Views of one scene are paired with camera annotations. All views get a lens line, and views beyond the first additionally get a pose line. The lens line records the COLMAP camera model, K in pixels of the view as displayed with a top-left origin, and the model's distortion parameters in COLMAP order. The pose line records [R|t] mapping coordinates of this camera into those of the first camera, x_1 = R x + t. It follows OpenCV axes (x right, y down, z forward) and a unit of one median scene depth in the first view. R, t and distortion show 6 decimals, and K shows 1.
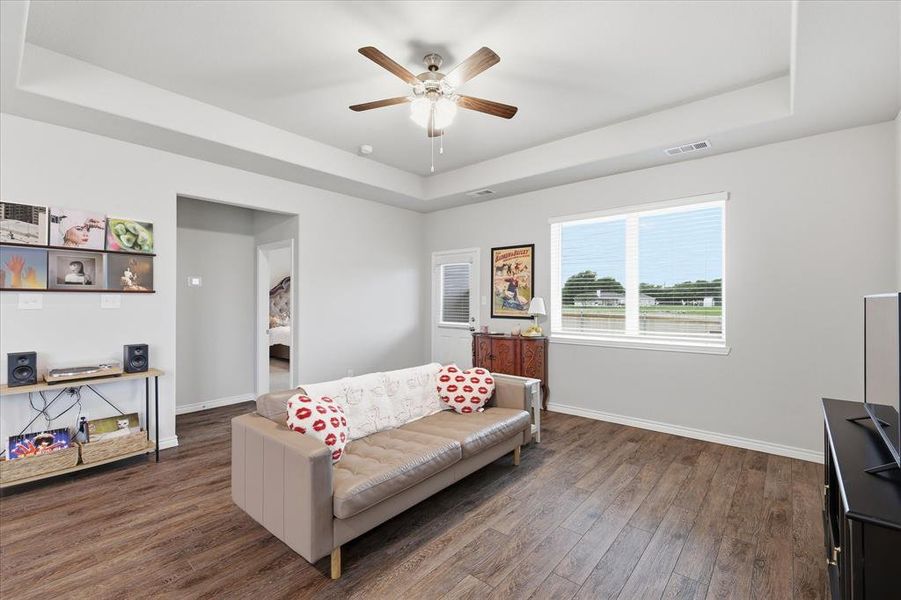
lens RADIAL K [[395.3, 0, 453.0], [0, 395.3, 300.4], [0, 0, 1]] dist [0.002604, 0.000288]
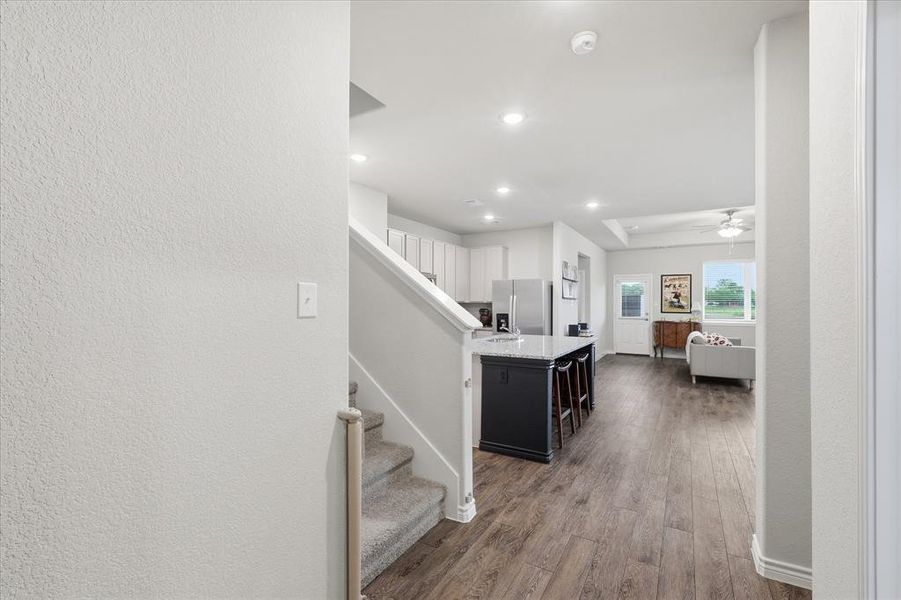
lens RADIAL K [[395.3, 0, 448.4], [0, 395.3, 302.4], [0, 0, 1]] dist [0.002604, 0.000288]
pose [[0.986682, 0.007078, 0.162507, -1.751748], [-0.007366, 0.999972, 0.001169, 0.001146], [-0.162494, -0.002350, 0.986707, -0.974545]]
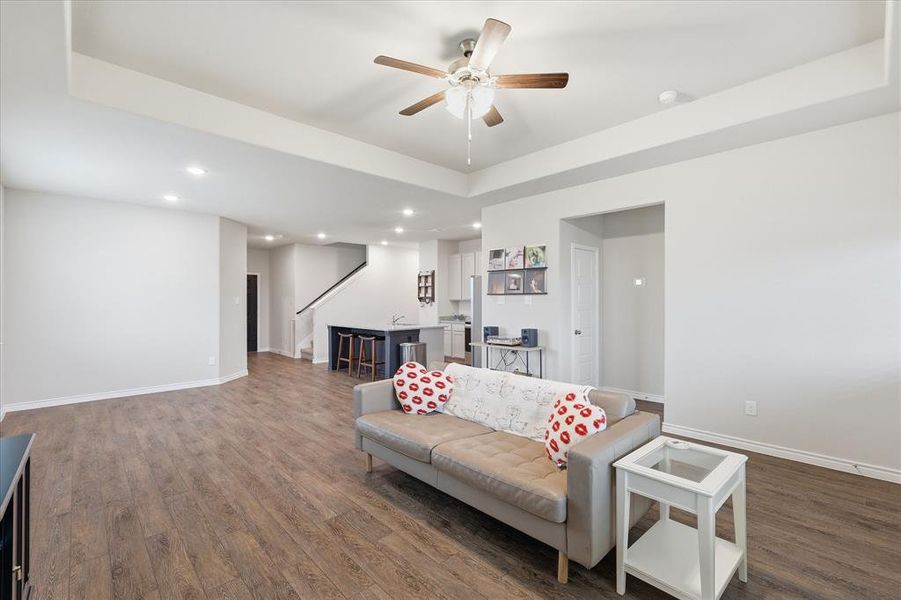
lens RADIAL K [[395.3, 0, 449.6], [0, 395.3, 293.7], [0, 0, 1]] dist [0.002604, 0.000288]
pose [[-0.112789, -0.014490, -0.993513, 0.679155], [0.005874, 0.999866, -0.015249, -0.001183], [0.993602, -0.007556, -0.112689, 0.799365]]
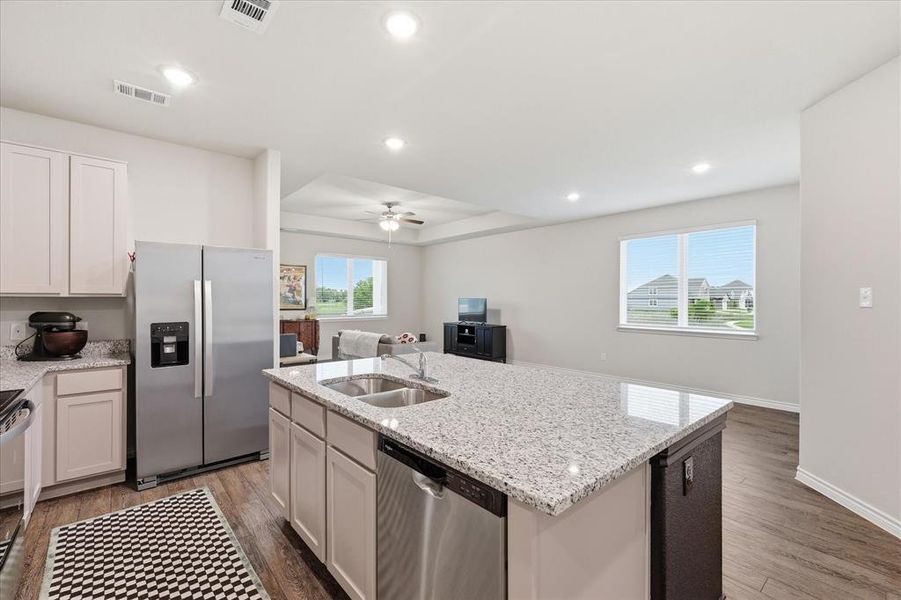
lens RADIAL K [[395.3, 0, 454.6], [0, 395.3, 298.4], [0, 0, 1]] dist [0.002604, 0.000288]
pose [[0.156741, 0.006603, 0.987618, -1.891255], [-0.005490, 0.999968, -0.005815, 0.006742], [-0.987624, -0.004510, 0.156773, 0.137345]]
